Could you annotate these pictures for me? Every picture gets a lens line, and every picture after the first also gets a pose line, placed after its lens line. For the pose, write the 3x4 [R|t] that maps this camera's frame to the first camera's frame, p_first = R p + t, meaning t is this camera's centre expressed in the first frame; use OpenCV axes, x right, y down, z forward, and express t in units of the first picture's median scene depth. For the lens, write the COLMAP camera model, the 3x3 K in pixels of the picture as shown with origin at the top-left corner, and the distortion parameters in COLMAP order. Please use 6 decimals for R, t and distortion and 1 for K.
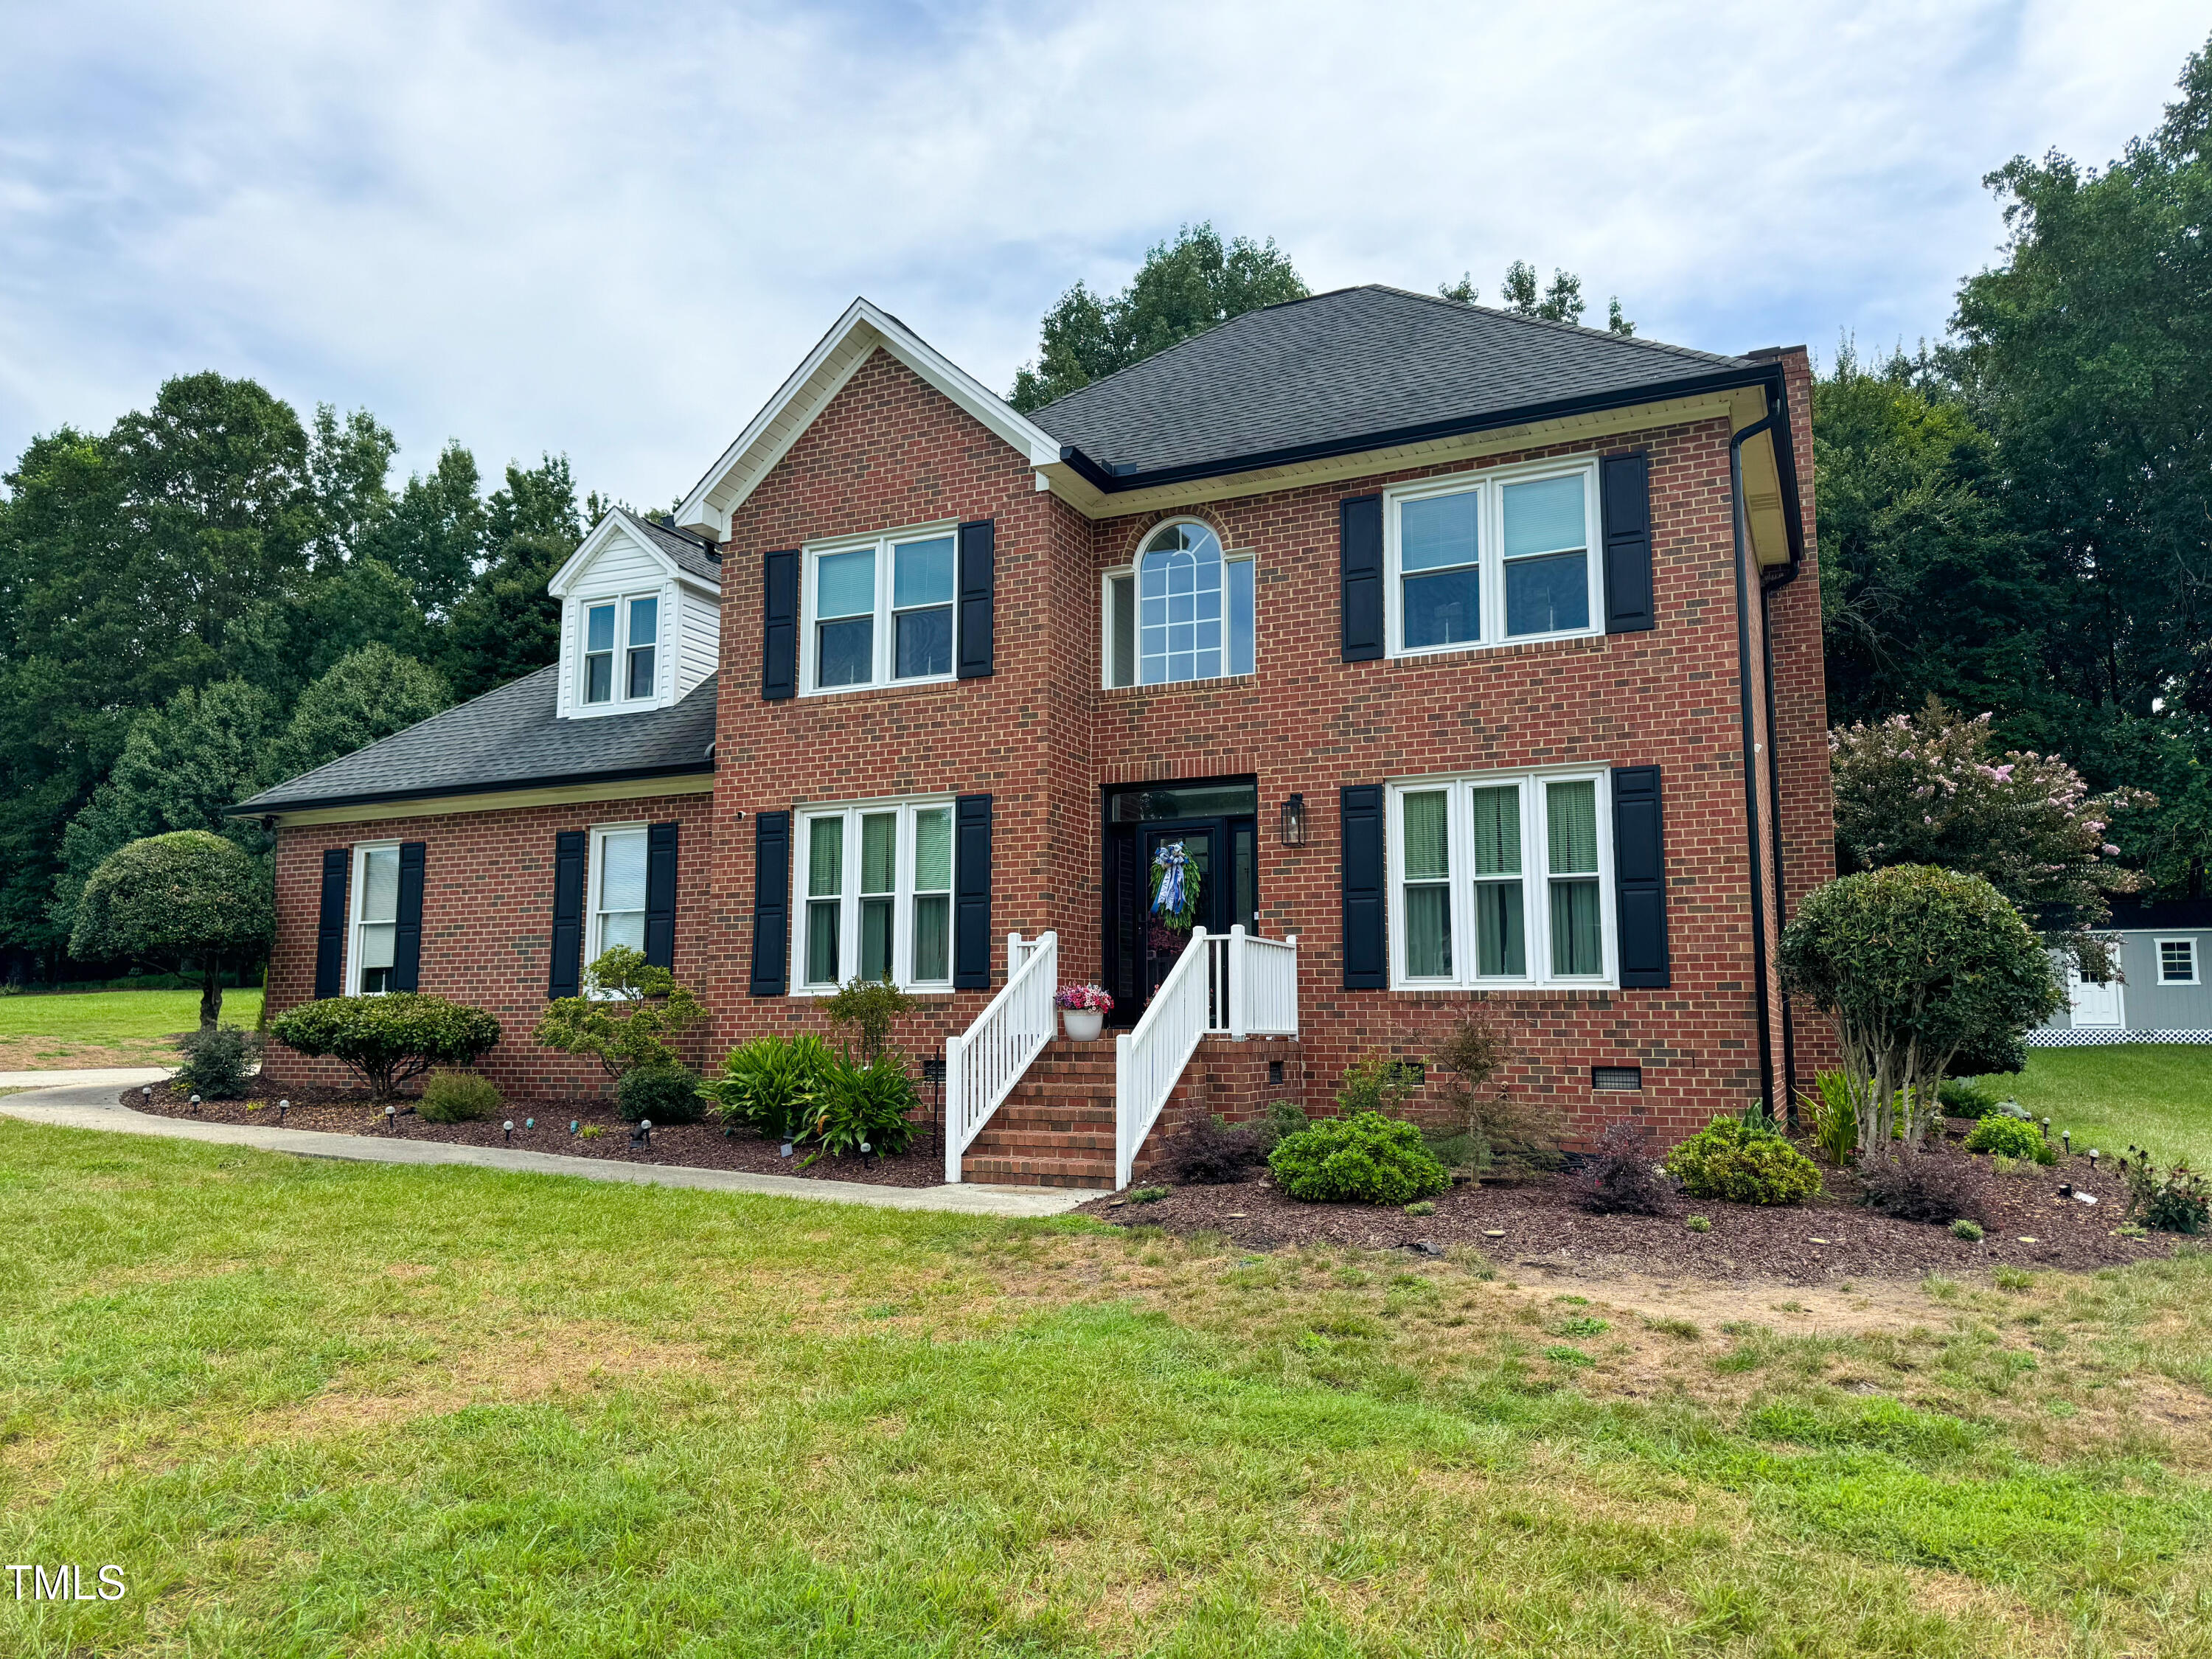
lens RADIAL K [[1541.1, 0, 1128.2], [0, 1541.1, 837.4], [0, 0, 1]] dist [0.103279, 0.000573]
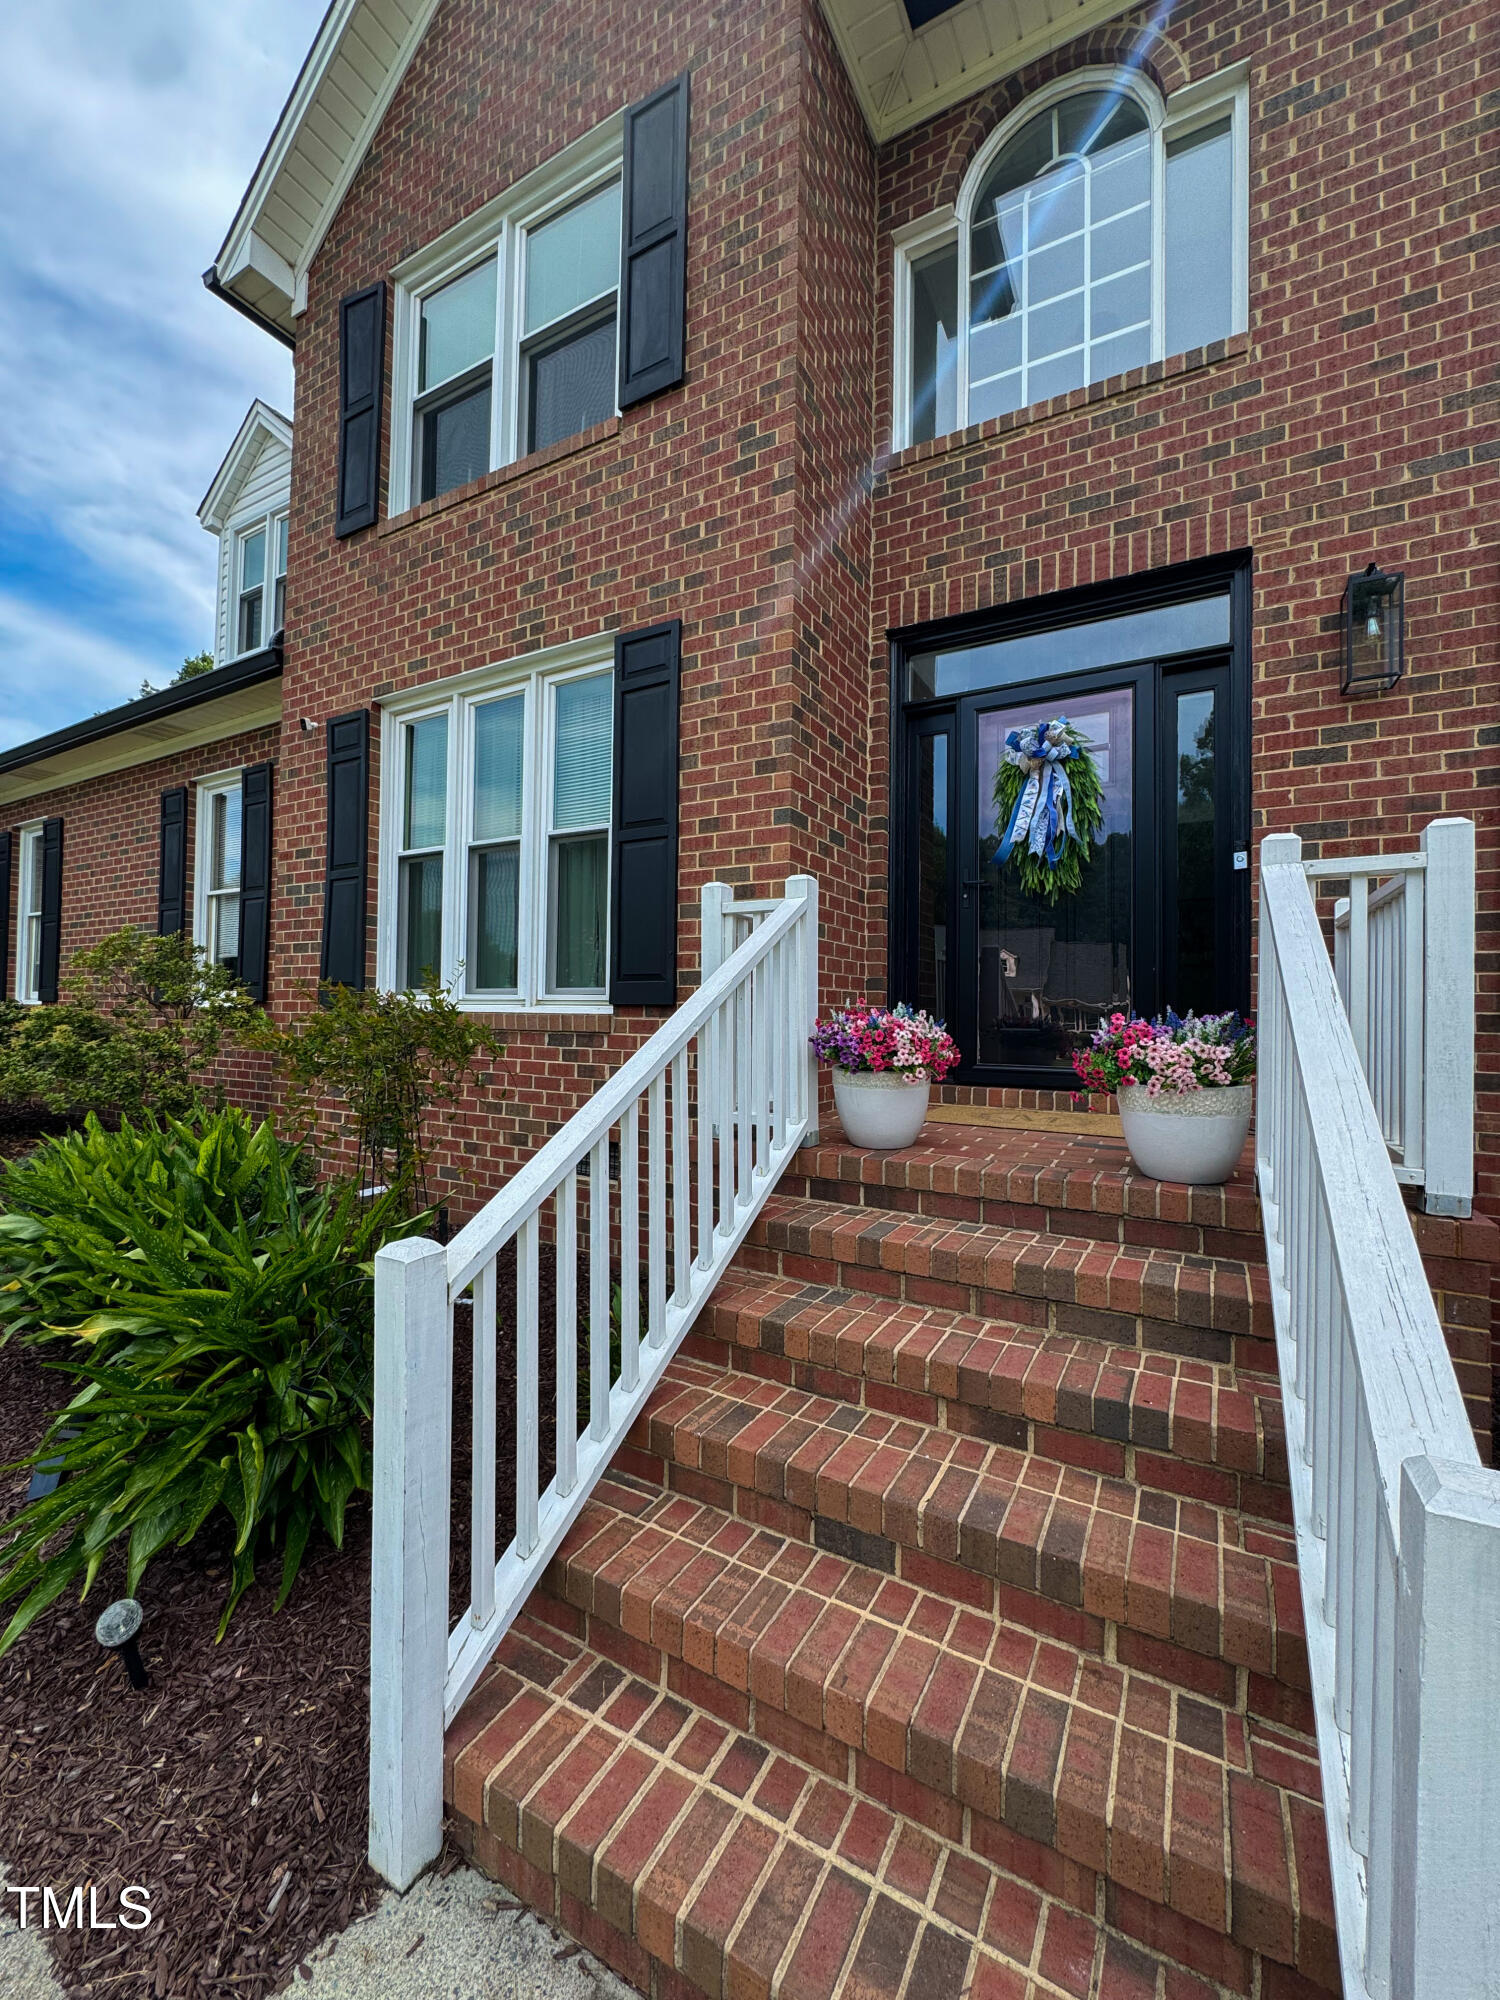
lens RADIAL K [[798.3, 0, 755.8], [0, 798.3, 998.5], [0, 0, 1]] dist [-0.001976, -0.000275]
pose [[0.996936, 0.012261, -0.077256, -0.042551], [-0.003683, 0.993901, 0.110217, 0.064619], [0.078136, -0.109595, 0.990900, 0.727026]]
